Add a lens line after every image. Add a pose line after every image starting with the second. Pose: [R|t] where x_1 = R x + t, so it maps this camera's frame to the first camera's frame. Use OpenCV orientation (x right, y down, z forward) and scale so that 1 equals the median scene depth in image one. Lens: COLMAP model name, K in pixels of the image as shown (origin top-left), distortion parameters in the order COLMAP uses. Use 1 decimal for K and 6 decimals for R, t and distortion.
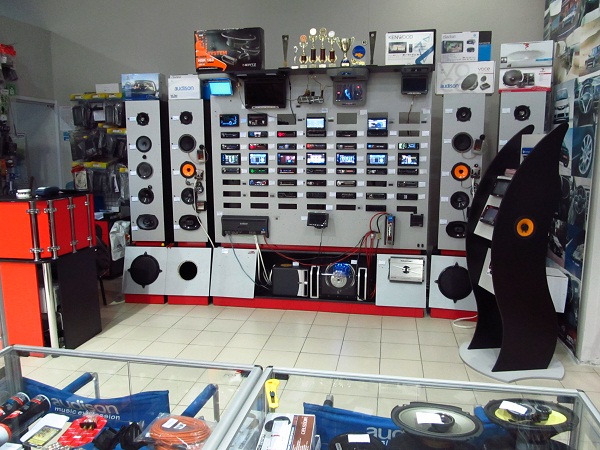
lens RADIAL K [[492.6, 0, 297.1], [0, 492.6, 222.0], [0, 0, 1]] dist [-0.056319, 0.014441]
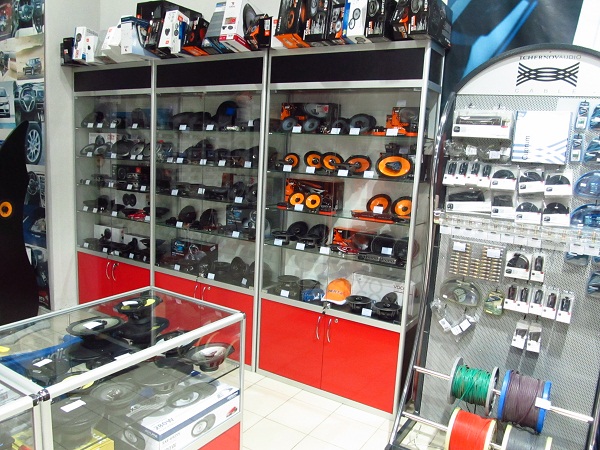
lens RADIAL K [[492.6, 0, 297.1], [0, 492.6, 222.0], [0, 0, 1]] dist [-0.056319, 0.014441]
pose [[0.370246, -0.128626, 0.919985, -0.308414], [0.099843, 0.990140, 0.098253, -0.002496], [-0.923552, 0.055476, 0.379438, -0.072518]]
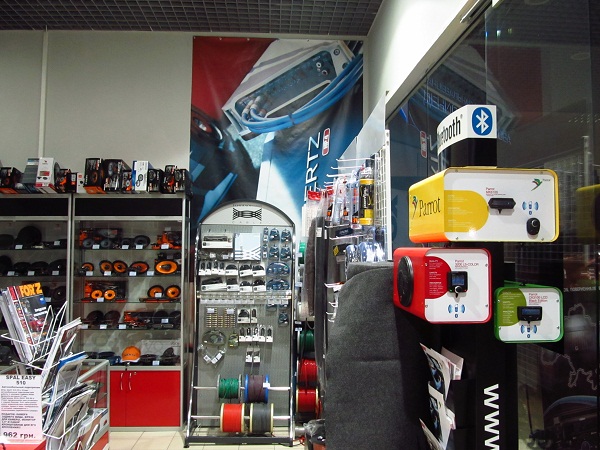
lens RADIAL K [[492.6, 0, 297.1], [0, 492.6, 222.0], [0, 0, 1]] dist [-0.056319, 0.014441]
pose [[-0.242698, 0.047107, 0.968958, -0.817080], [0.152767, 0.988214, -0.009780, -0.047218], [-0.957998, 0.145651, -0.247034, 0.043753]]
